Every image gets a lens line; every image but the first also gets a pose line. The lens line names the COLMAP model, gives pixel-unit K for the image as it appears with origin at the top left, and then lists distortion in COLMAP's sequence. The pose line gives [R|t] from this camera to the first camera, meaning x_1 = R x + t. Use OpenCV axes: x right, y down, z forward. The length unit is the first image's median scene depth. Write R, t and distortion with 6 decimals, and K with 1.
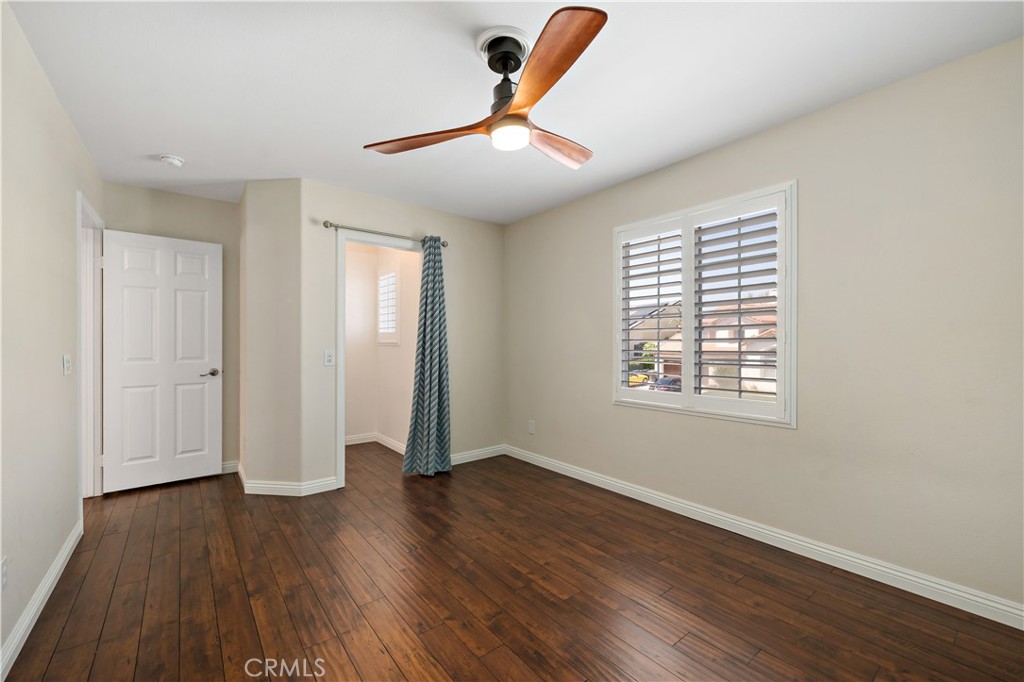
lens RADIAL K [[414.9, 0, 506.5], [0, 414.9, 342.9], [0, 0, 1]] dist [0.003500, -0.000919]
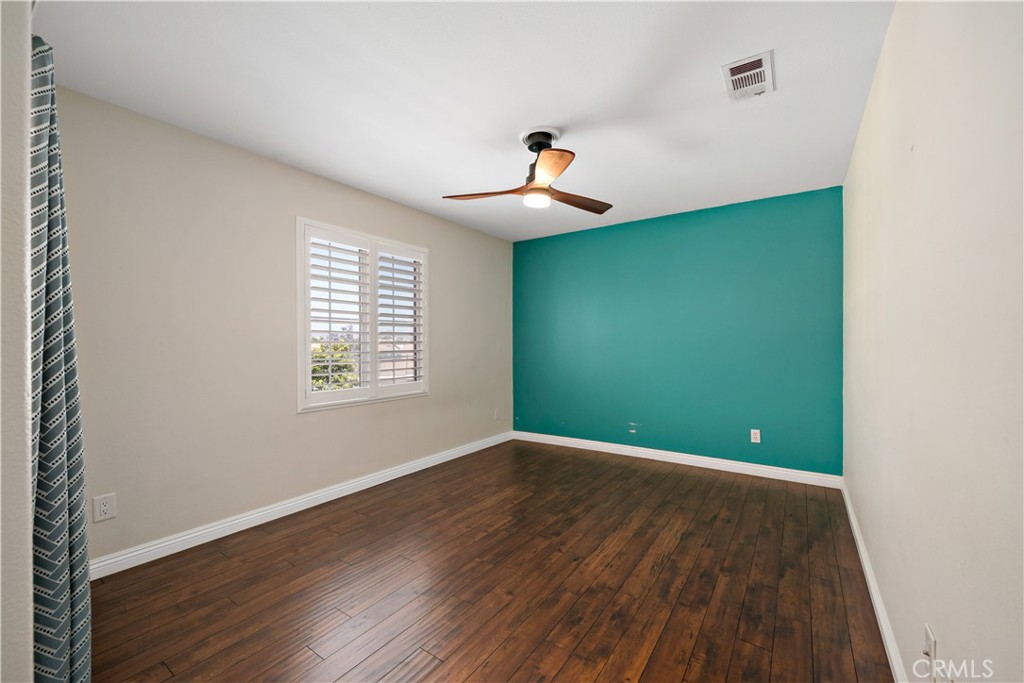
lens RADIAL K [[414.9, 0, 510.0], [0, 414.9, 343.5], [0, 0, 1]] dist [0.003500, -0.000919]
pose [[-0.290163, 0.004297, 0.956968, -1.063386], [0.003391, 0.999988, -0.003462, 0.002442], [-0.956971, 0.002240, -0.290174, 1.197739]]
